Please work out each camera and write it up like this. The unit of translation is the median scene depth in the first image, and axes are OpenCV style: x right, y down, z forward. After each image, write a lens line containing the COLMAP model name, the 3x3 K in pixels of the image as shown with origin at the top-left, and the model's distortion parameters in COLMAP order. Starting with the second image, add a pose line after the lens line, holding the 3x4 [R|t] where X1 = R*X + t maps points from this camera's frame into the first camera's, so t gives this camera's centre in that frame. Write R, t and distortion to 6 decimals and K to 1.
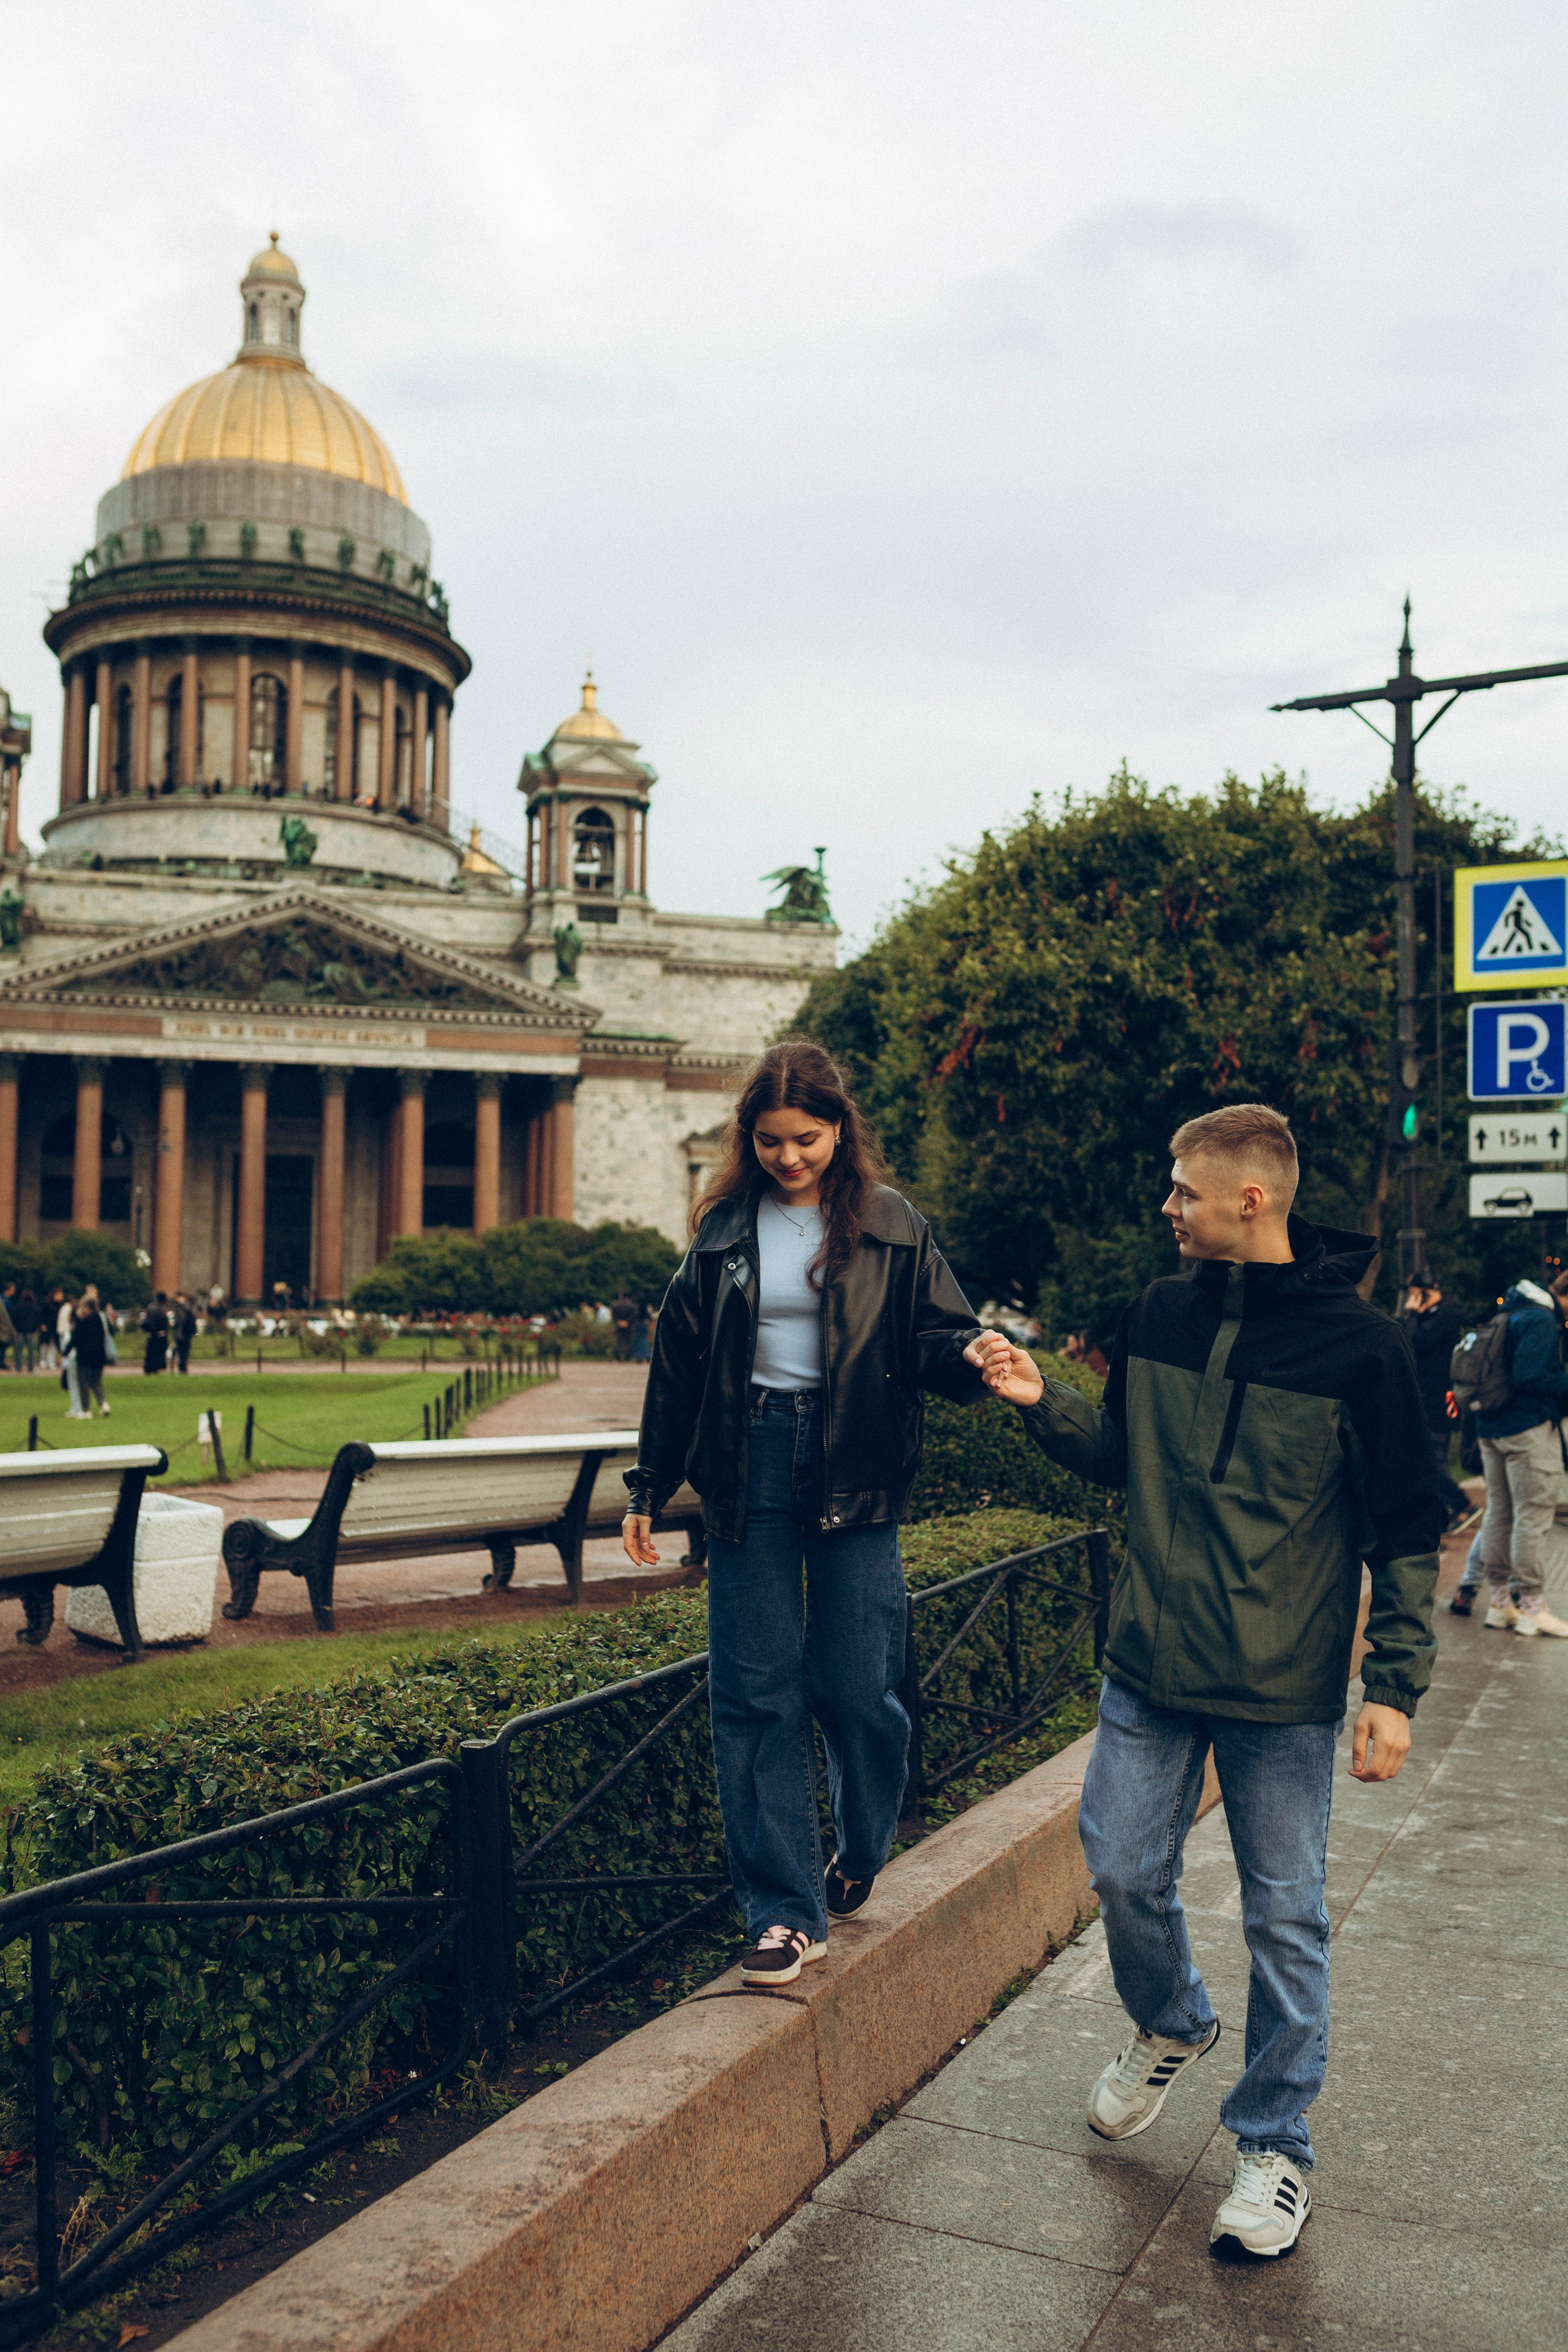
lens RADIAL K [[2231.3, 0, 772.5], [0, 2231.3, 1169.2], [0, 0, 1]] dist [0.003043, -0.000752]
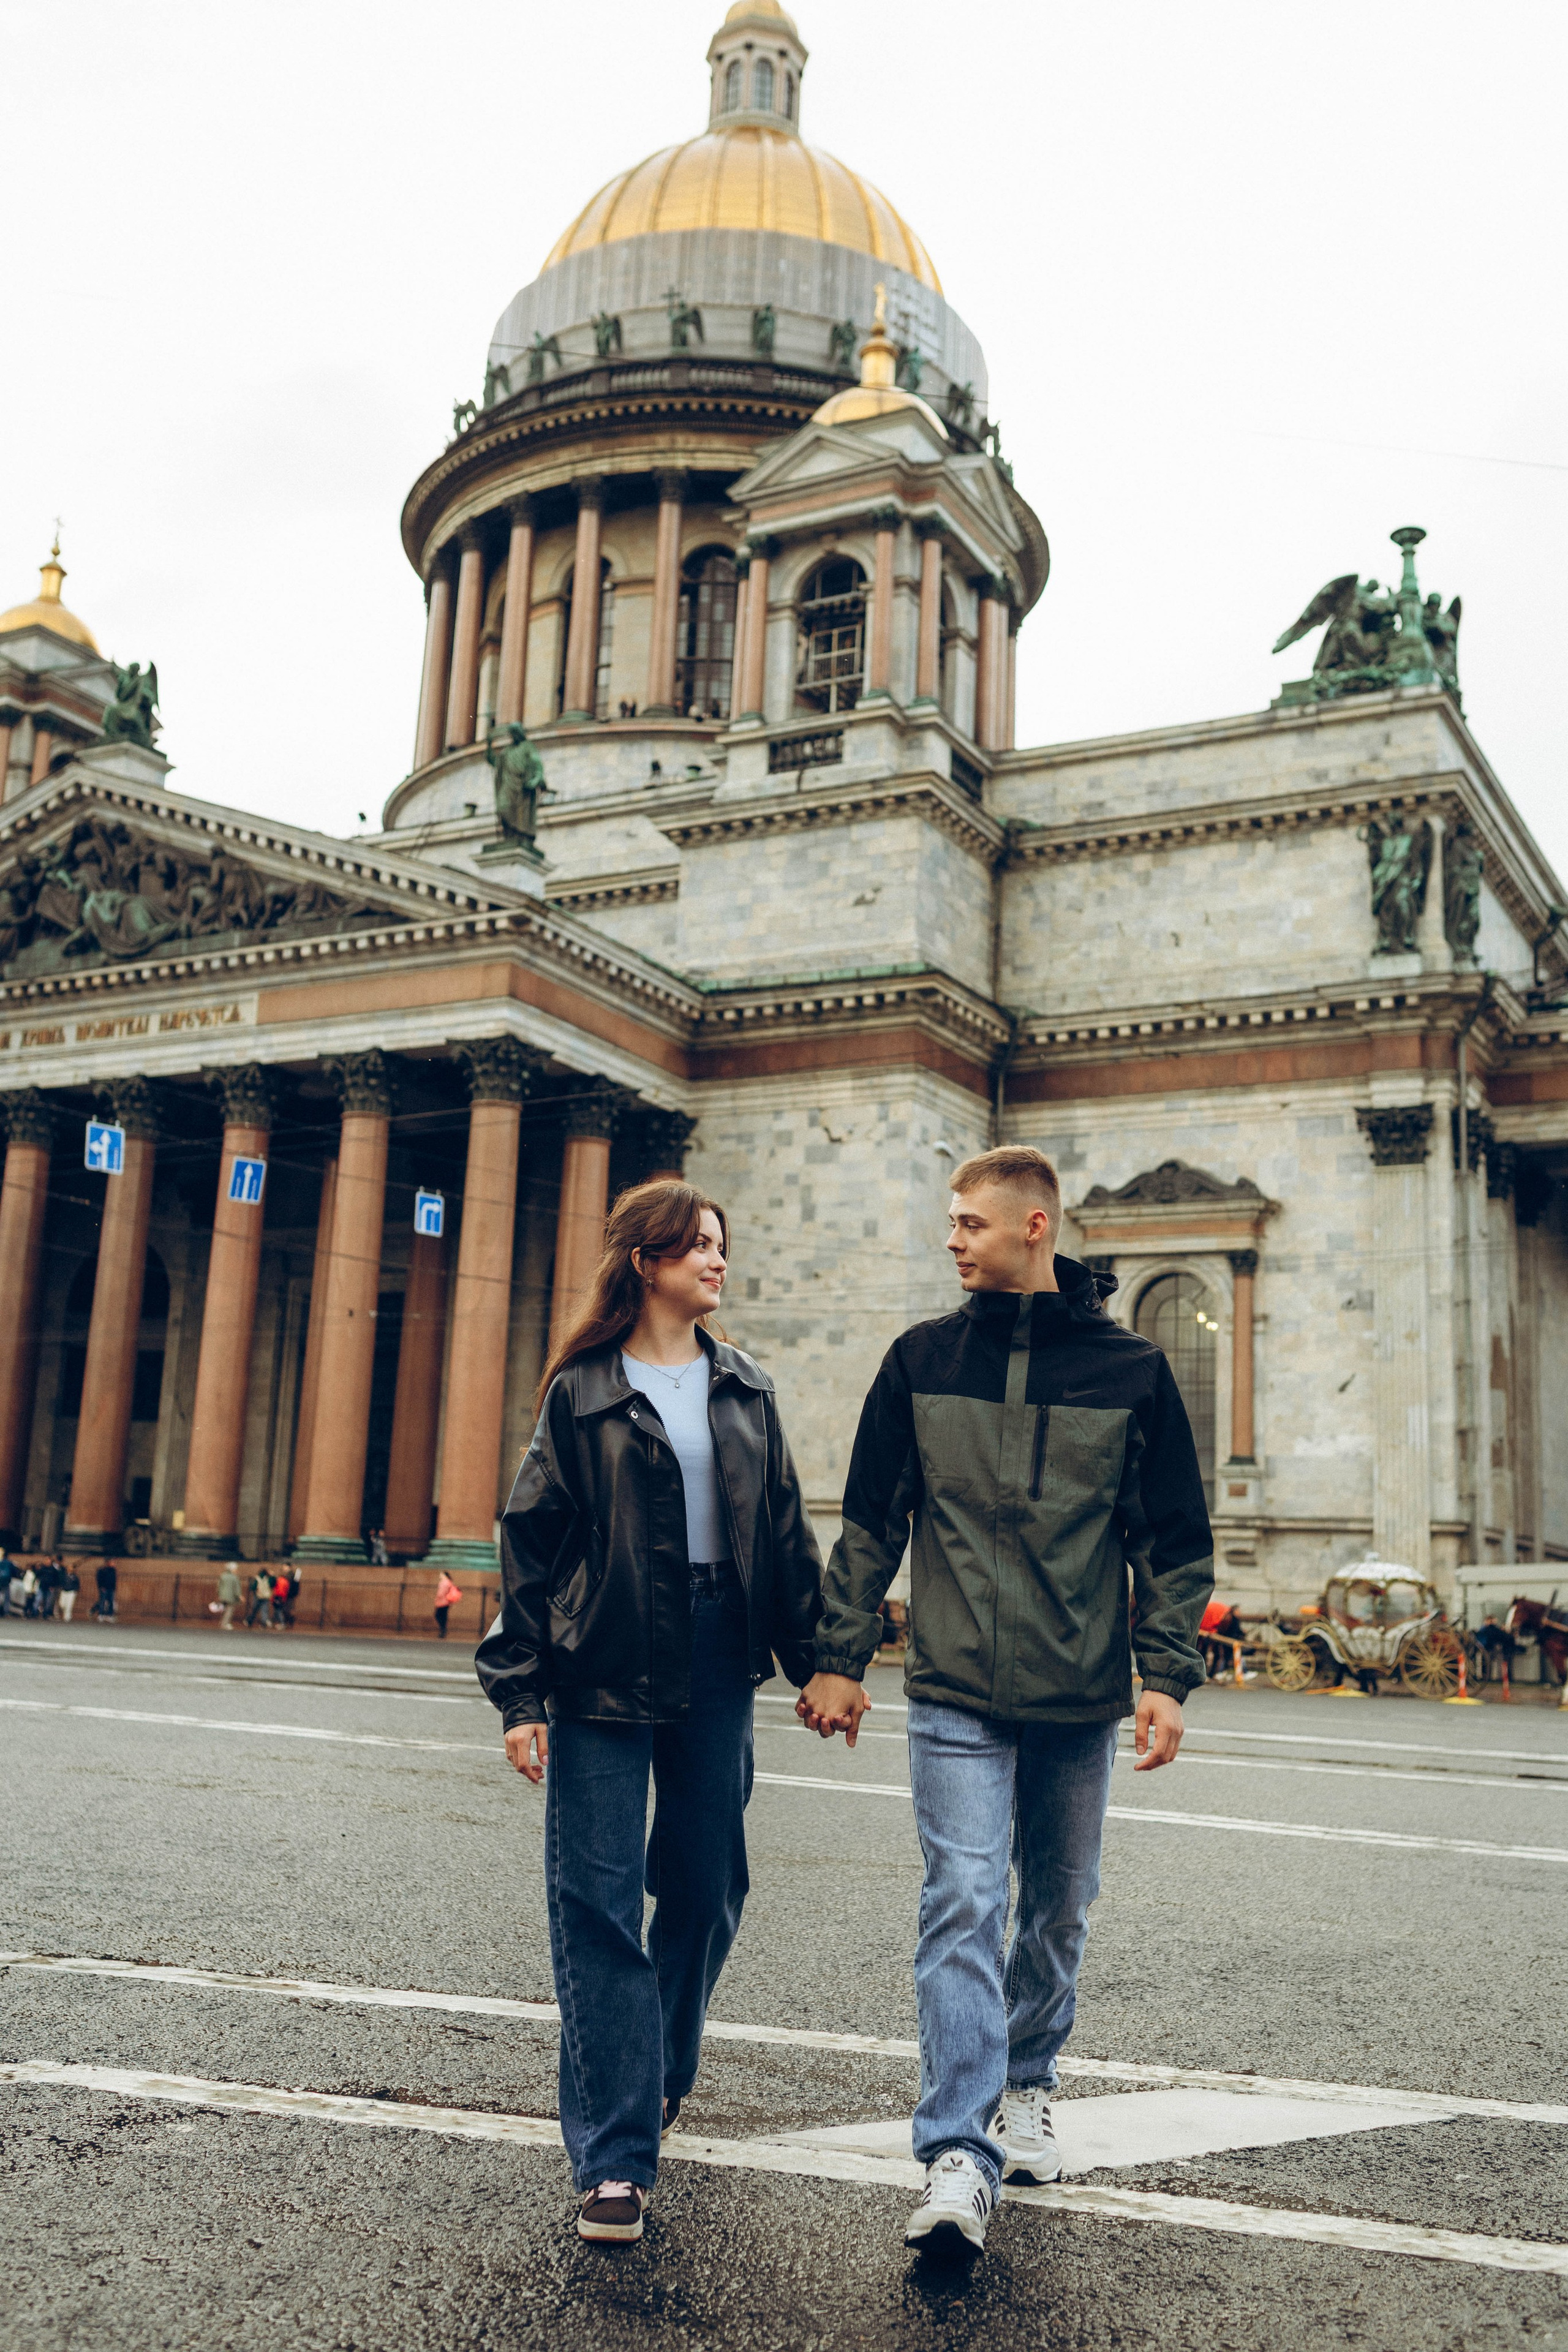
lens RADIAL K [[2228.9, 0, 774.3], [0, 2228.9, 1165.3], [0, 0, 1]] dist [0.002749, -0.000131]
pose [[0.695509, -0.123885, -0.707757, 0.247879], [0.011319, 0.986791, -0.161604, 0.052771], [0.718429, 0.104386, 0.687724, 0.666036]]
